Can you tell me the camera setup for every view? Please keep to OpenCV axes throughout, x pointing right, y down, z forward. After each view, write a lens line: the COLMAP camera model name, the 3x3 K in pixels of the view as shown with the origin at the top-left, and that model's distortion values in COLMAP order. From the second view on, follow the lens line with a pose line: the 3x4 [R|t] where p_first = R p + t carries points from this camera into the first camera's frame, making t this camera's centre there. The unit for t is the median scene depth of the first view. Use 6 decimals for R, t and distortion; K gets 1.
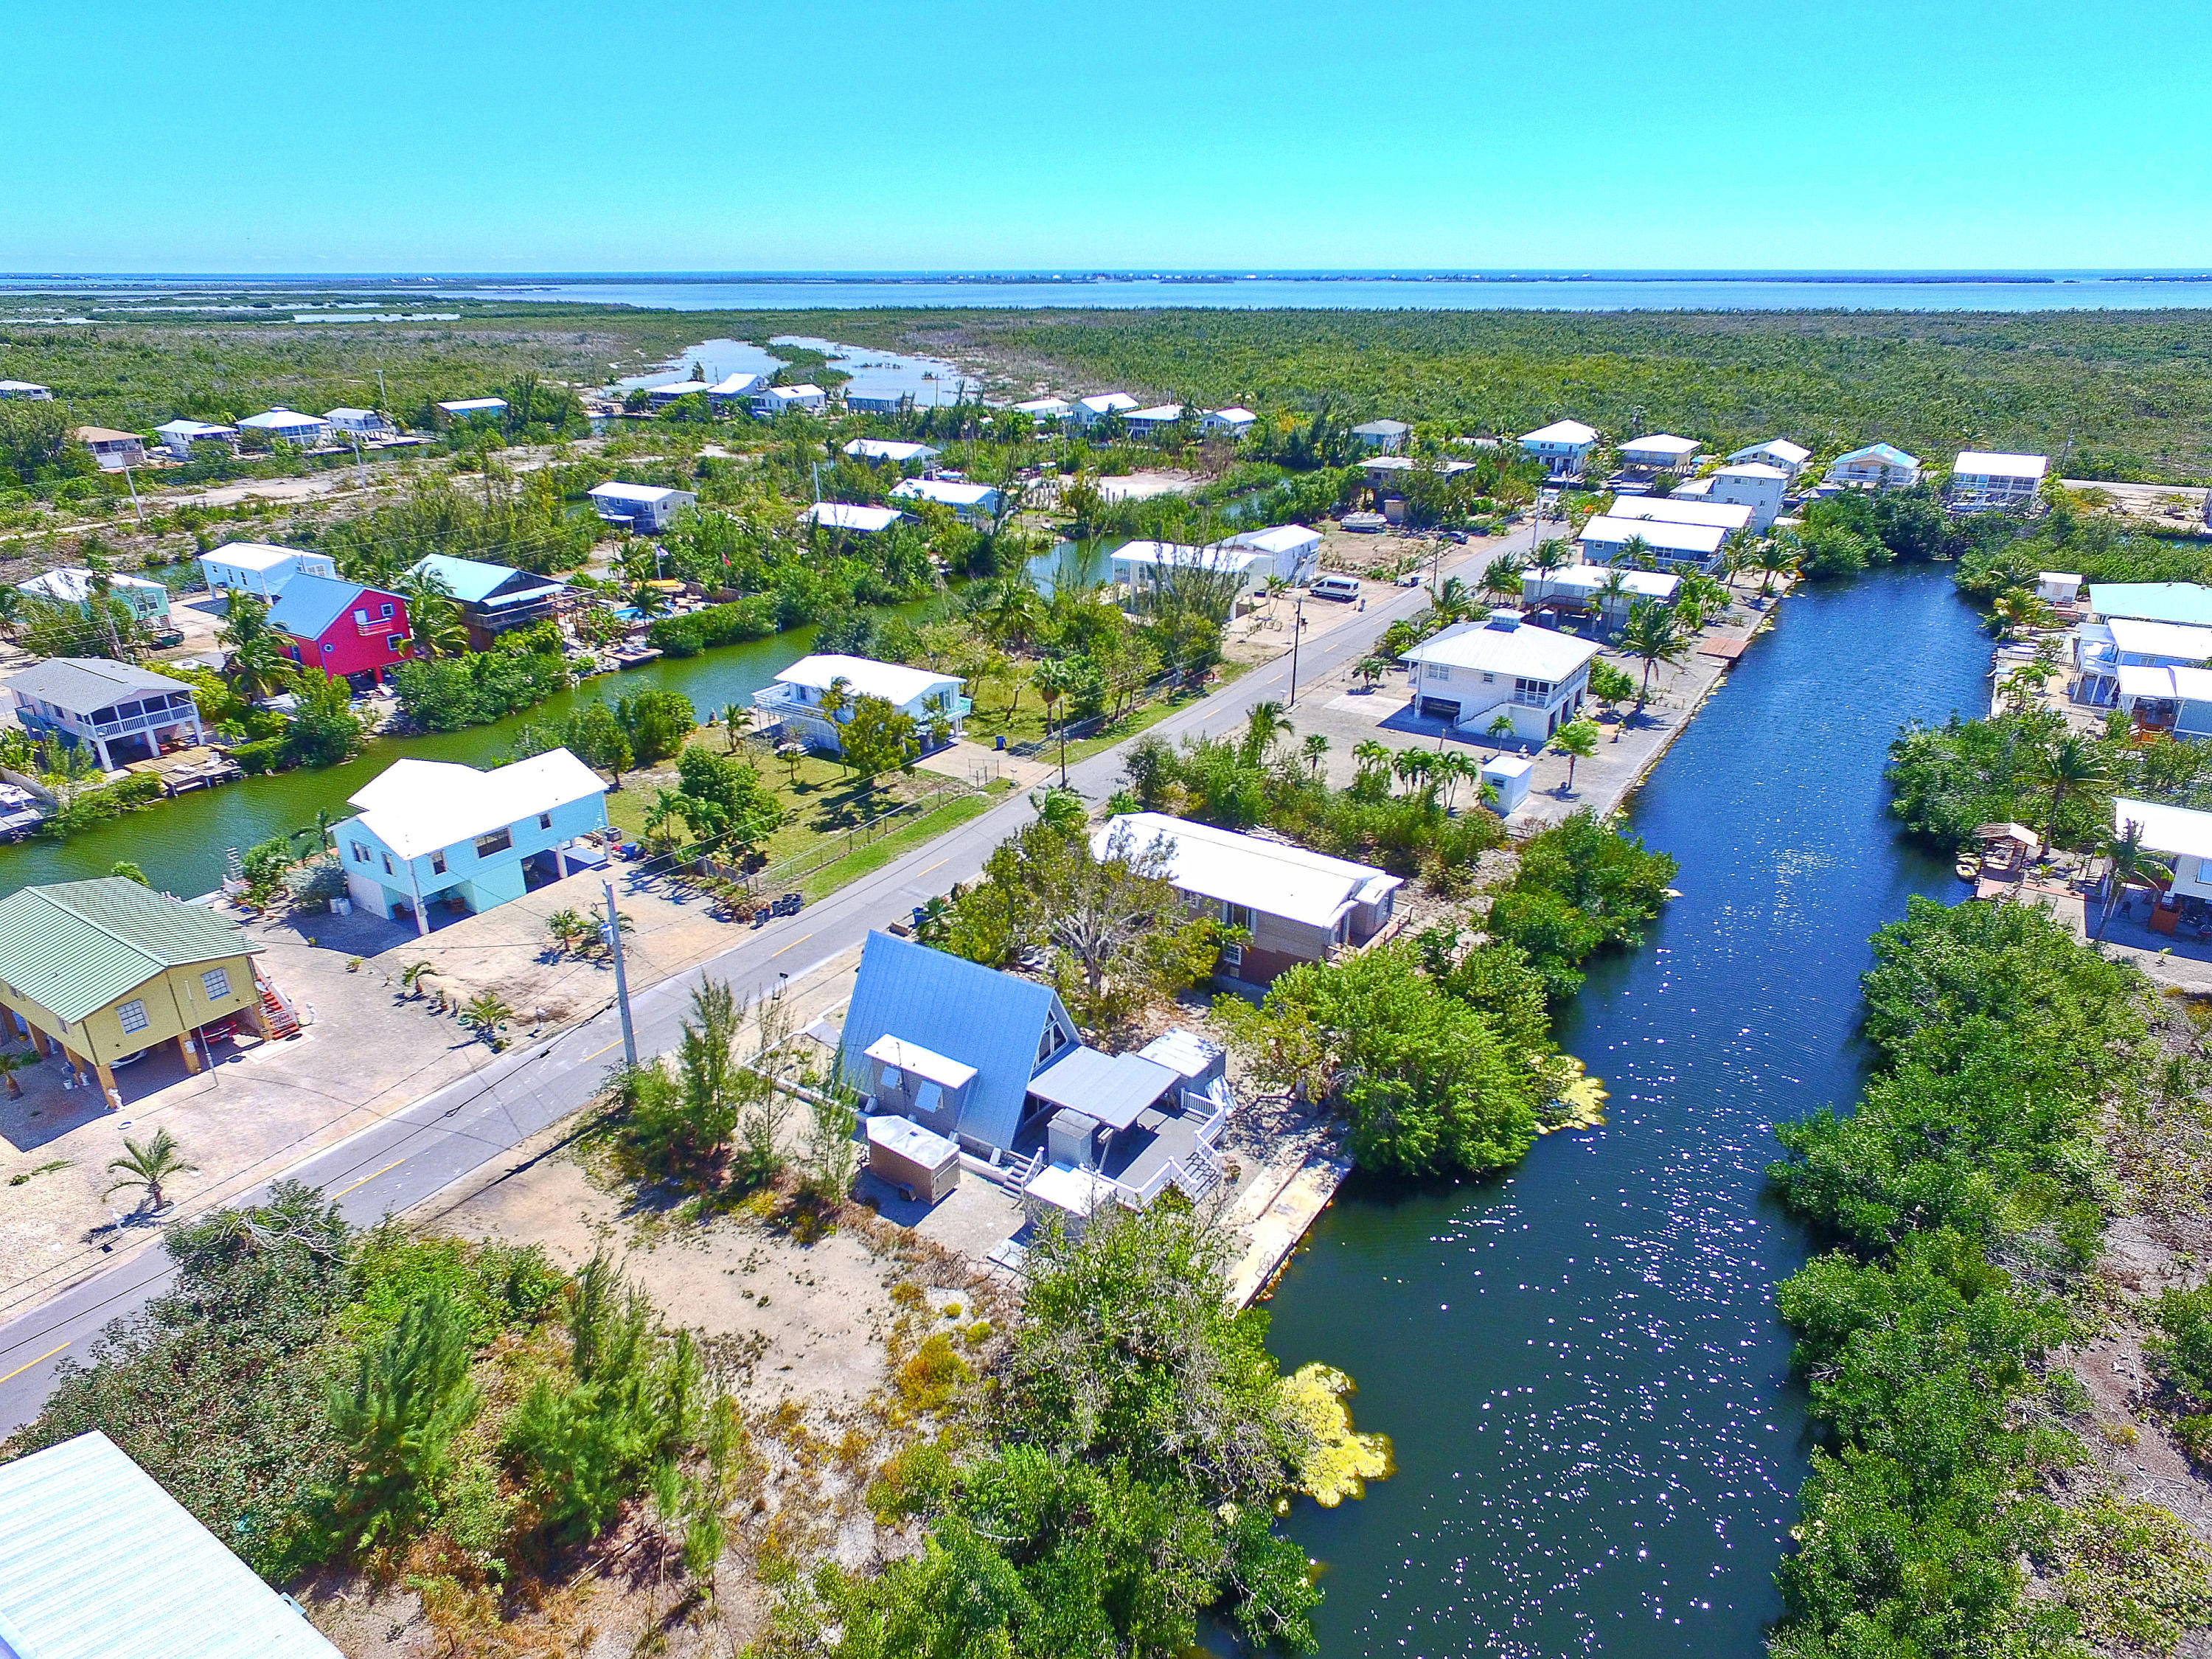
lens RADIAL K [[1347.7, 0, 1108.7], [0, 1347.7, 784.1], [0, 0, 1]] dist [-0.007381, 0.002463]
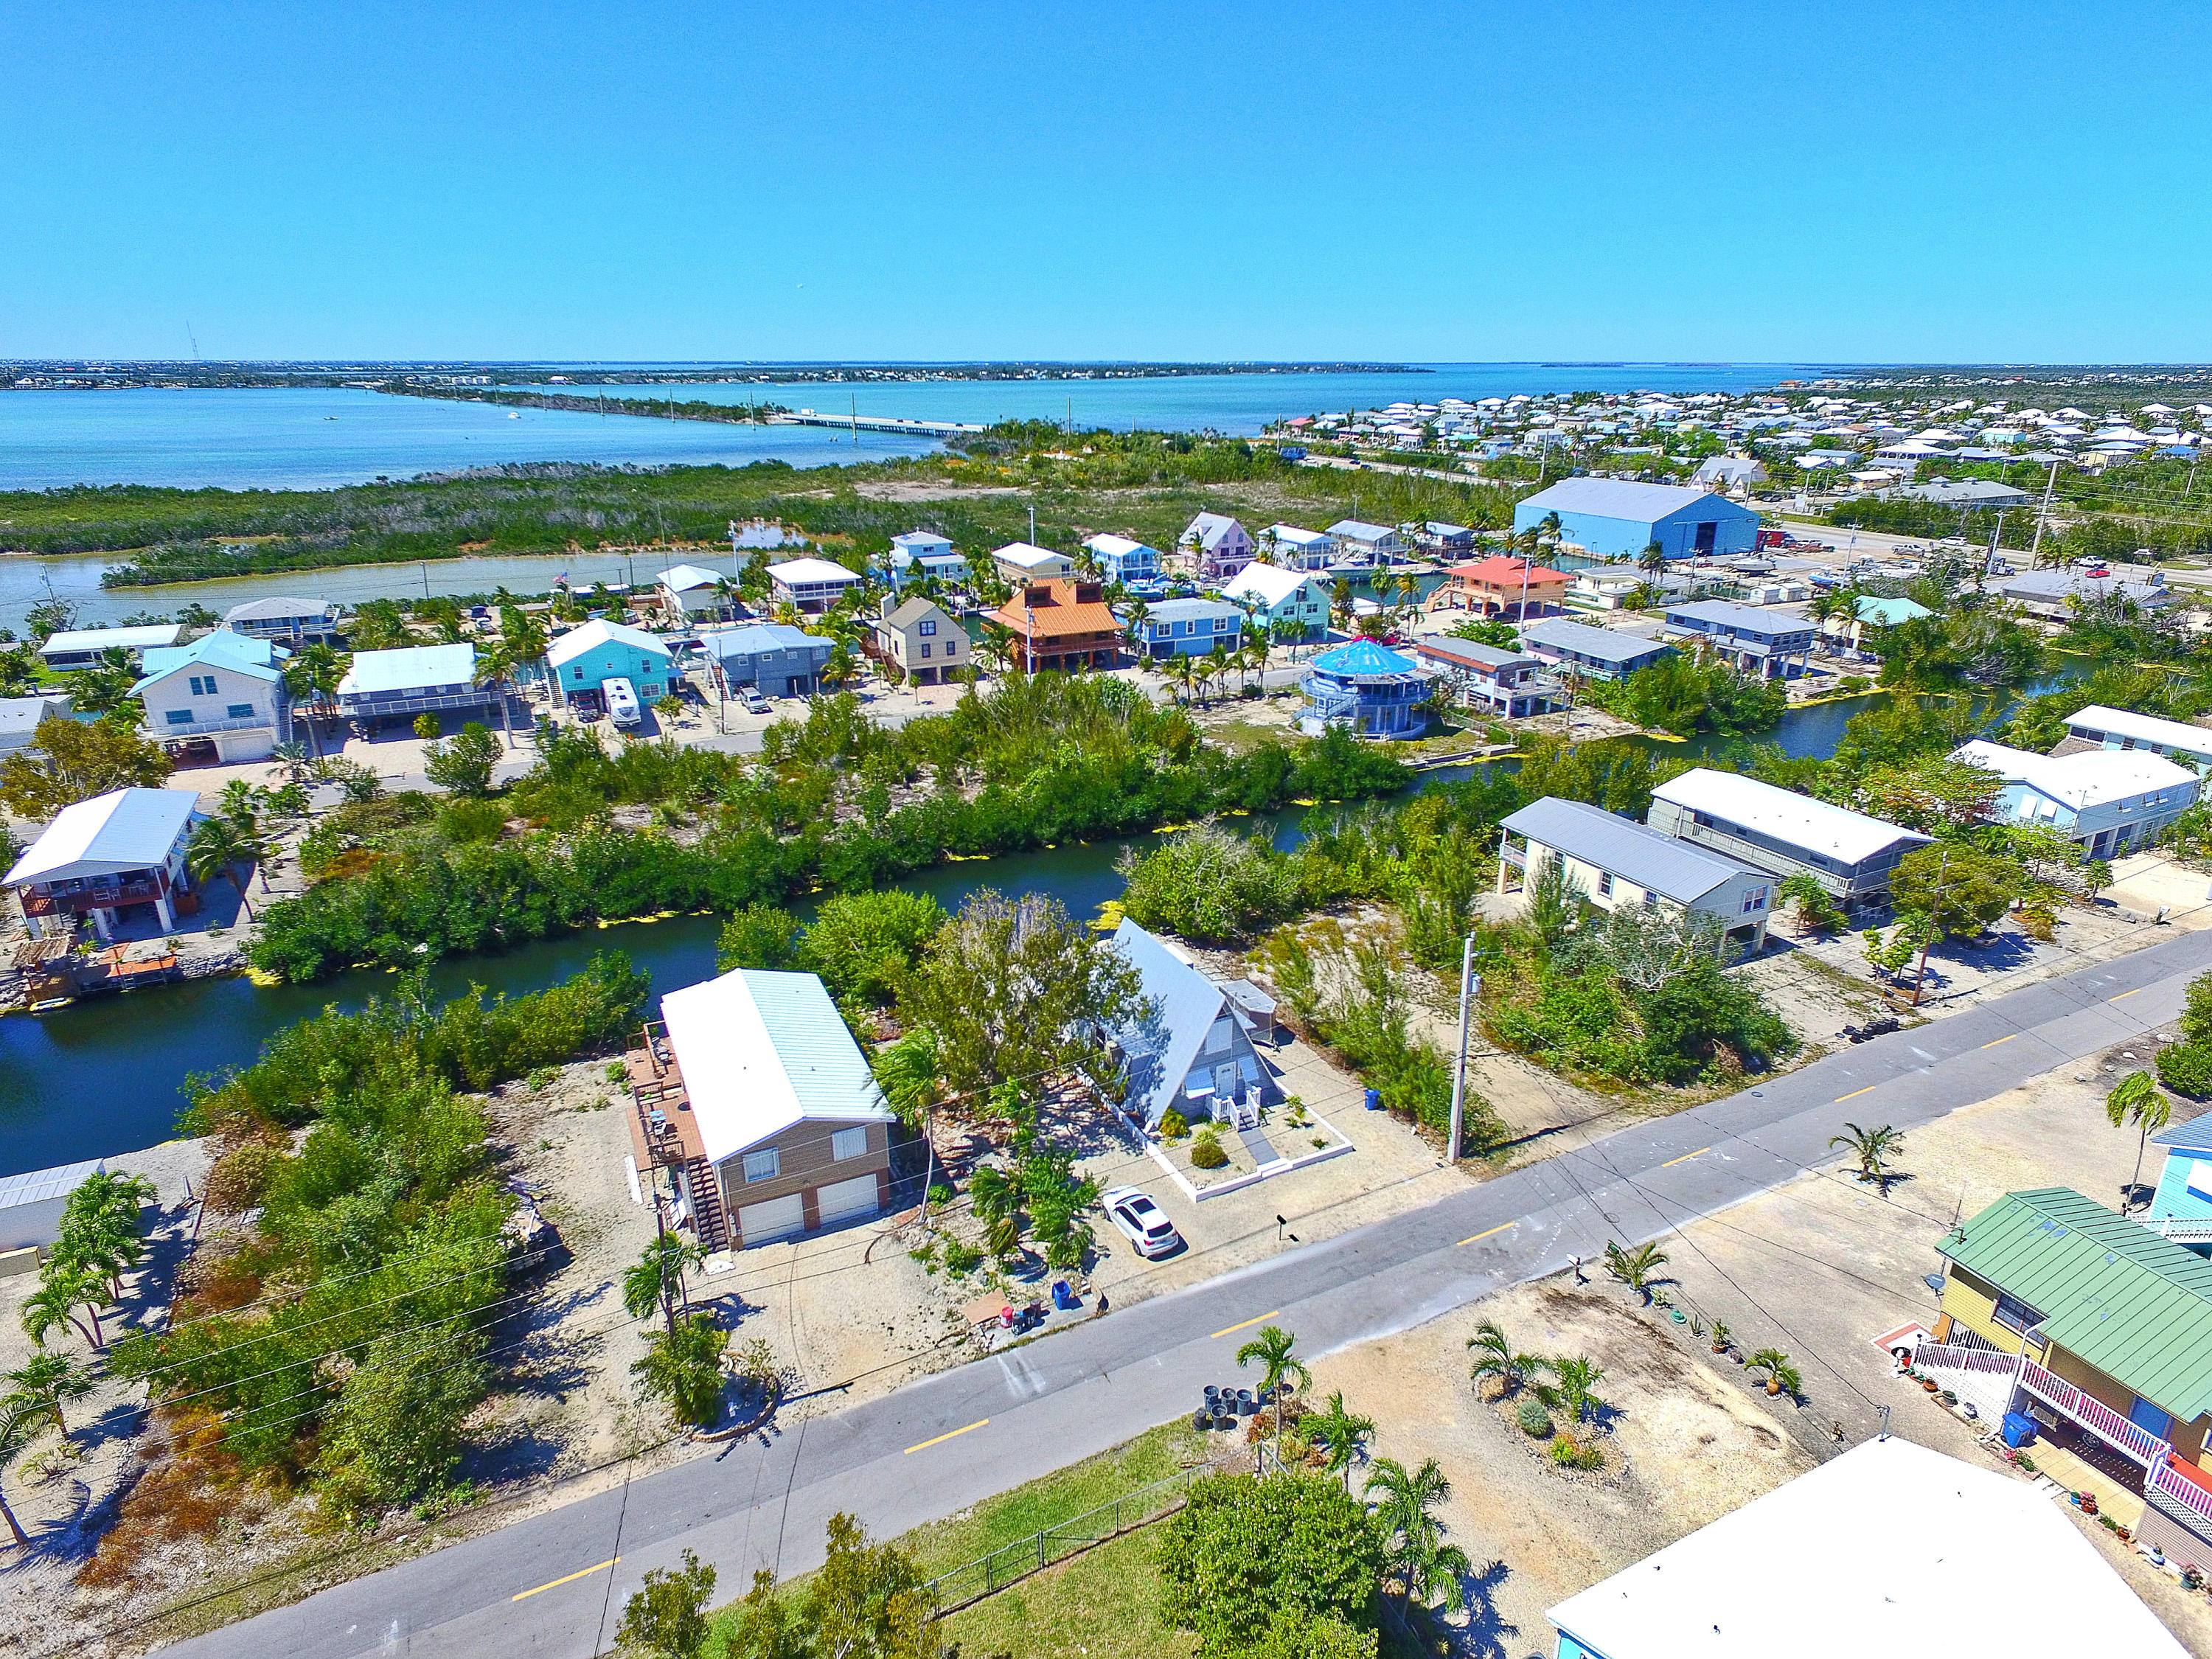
lens RADIAL K [[1277.3, 0, 1116.6], [0, 1277.3, 834.2], [0, 0, 1]] dist [-0.003741, 0.002434]
pose [[-0.862854, -0.175701, 0.473933, -0.319557], [0.182568, 0.766003, 0.616367, -0.351805], [-0.471330, 0.618360, -0.628871, 0.923784]]
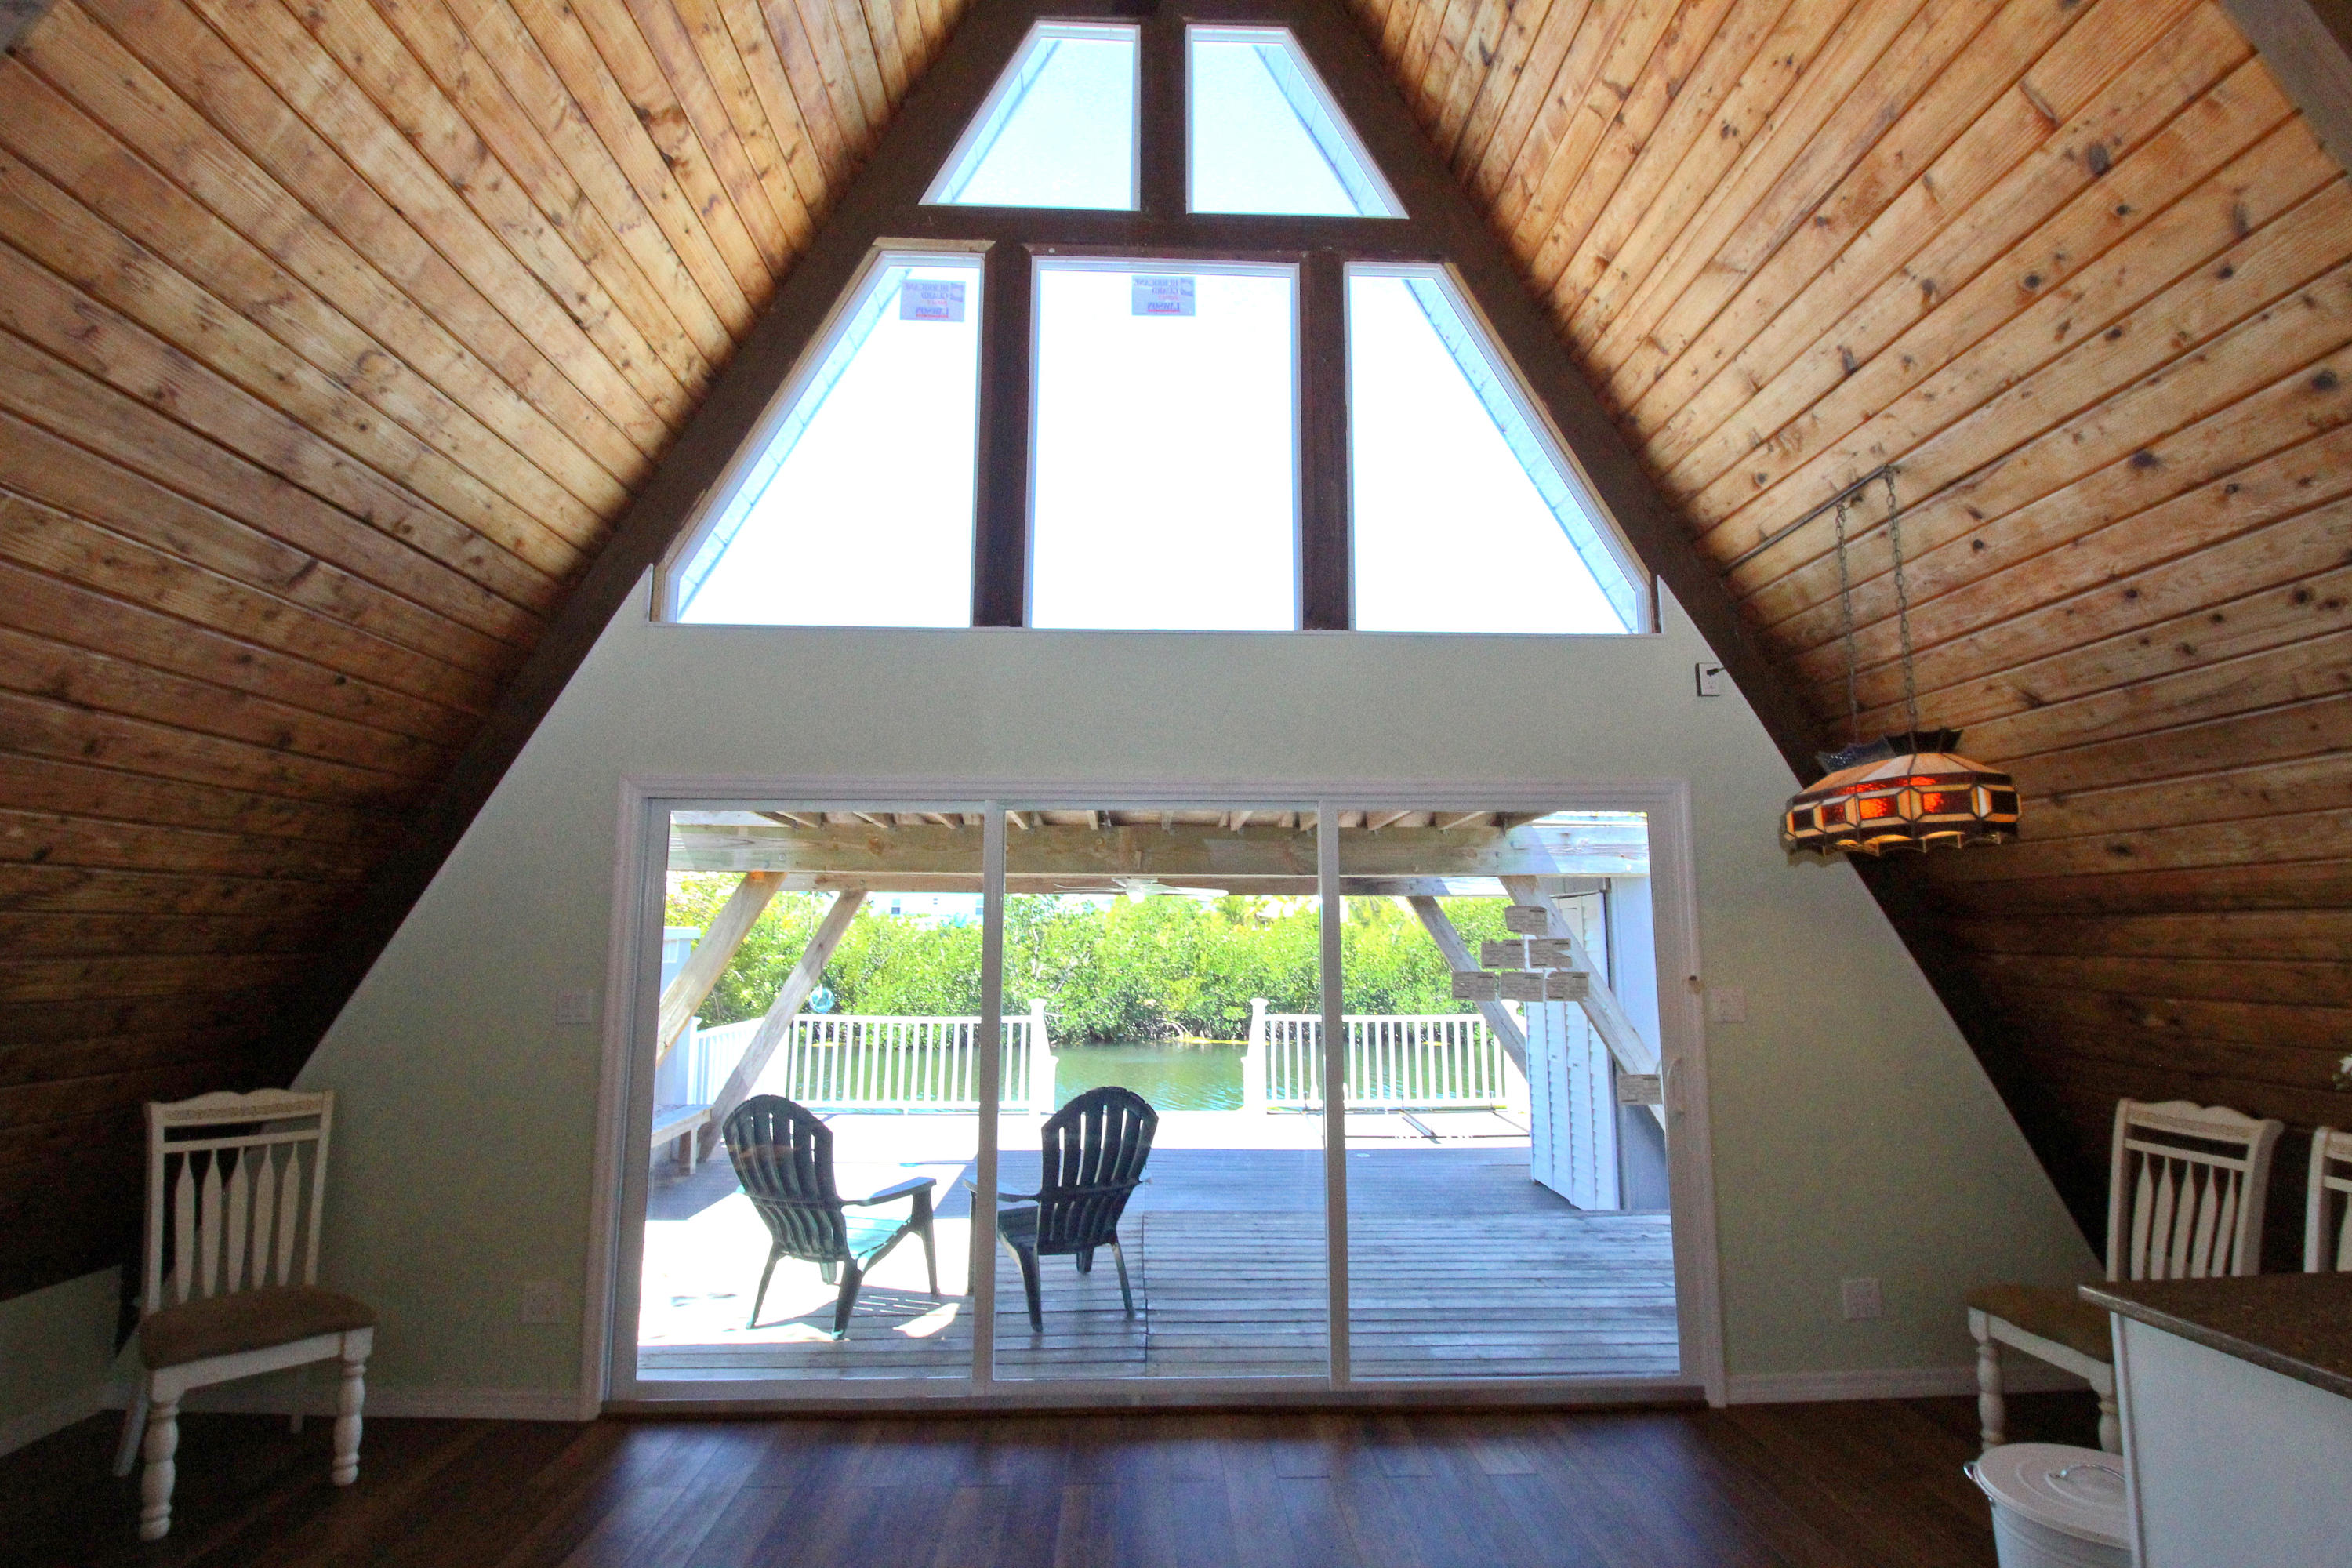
lens RADIAL K [[1097.0, 0, 1175.8], [0, 1097.0, 779.9], [0, 0, 1]] dist [0.006553, -0.017824]
pose [[-0.566717, 0.116118, 0.815689, -0.055961], [0.293253, 0.953614, 0.067992, 0.115960], [-0.769957, 0.277735, -0.574481, 0.576603]]
